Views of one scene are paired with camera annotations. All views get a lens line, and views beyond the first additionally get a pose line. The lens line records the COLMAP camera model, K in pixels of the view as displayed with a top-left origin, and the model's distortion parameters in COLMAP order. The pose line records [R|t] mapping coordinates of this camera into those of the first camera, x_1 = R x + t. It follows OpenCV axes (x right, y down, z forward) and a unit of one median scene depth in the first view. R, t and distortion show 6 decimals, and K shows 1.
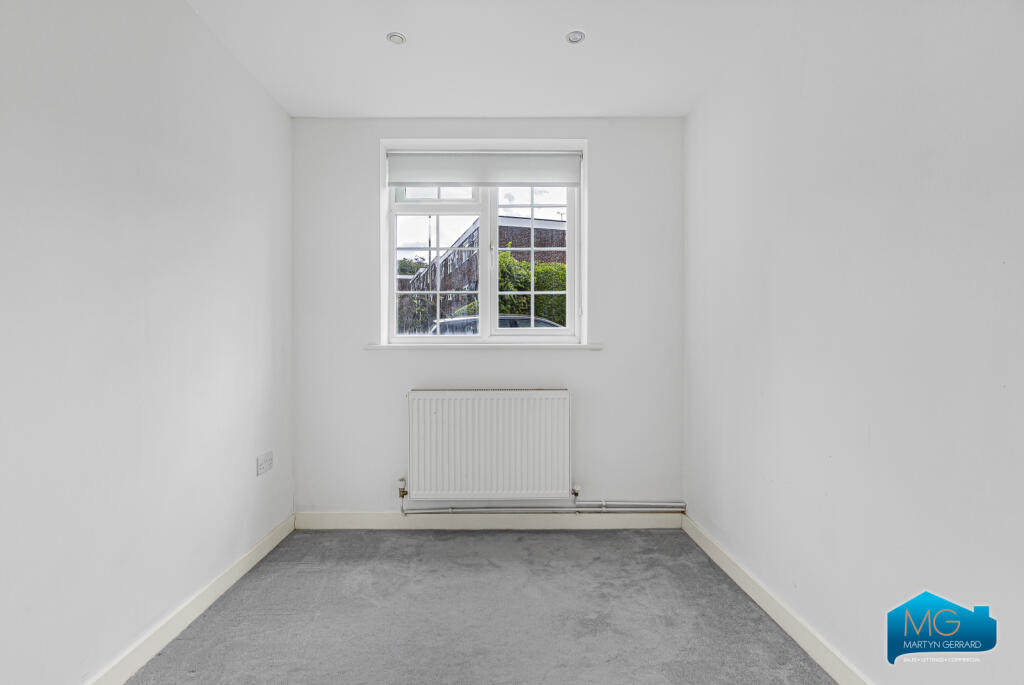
lens RADIAL K [[531.8, 0, 509.0], [0, 531.8, 333.6], [0, 0, 1]] dist [-0.001019, 0.000286]
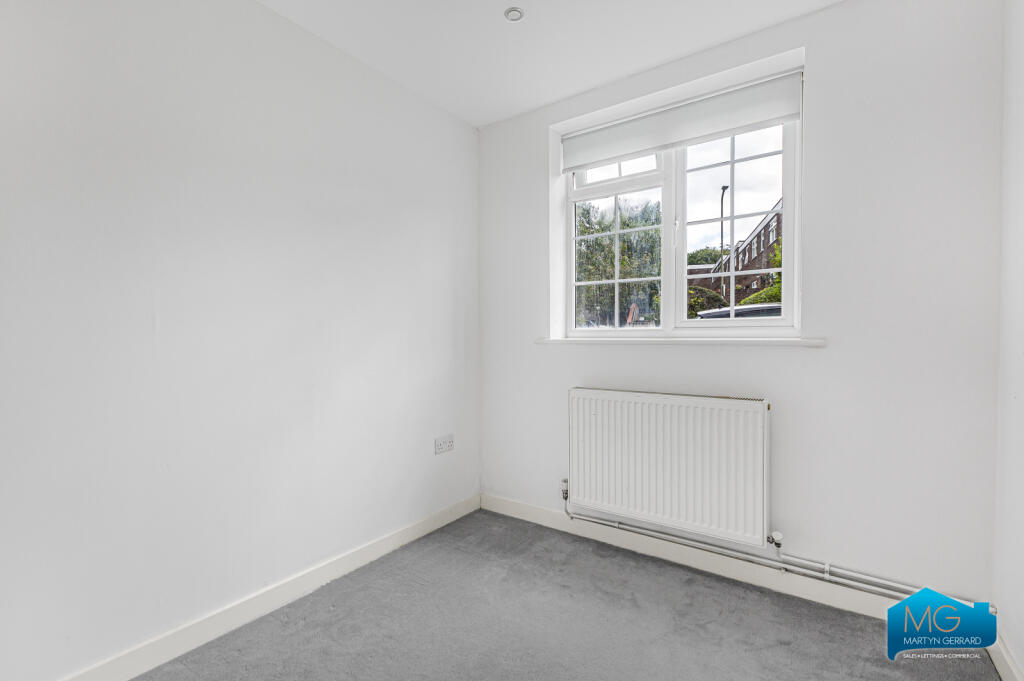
lens RADIAL K [[502.8, 0, 512.0], [0, 502.8, 340.5], [0, 0, 1]] dist [0.002088, 0.000338]
pose [[0.766087, 0.003442, -0.642728, 0.298300], [0.013801, 0.999667, 0.021803, 0.002734], [0.642589, -0.025573, 0.765784, 0.251849]]
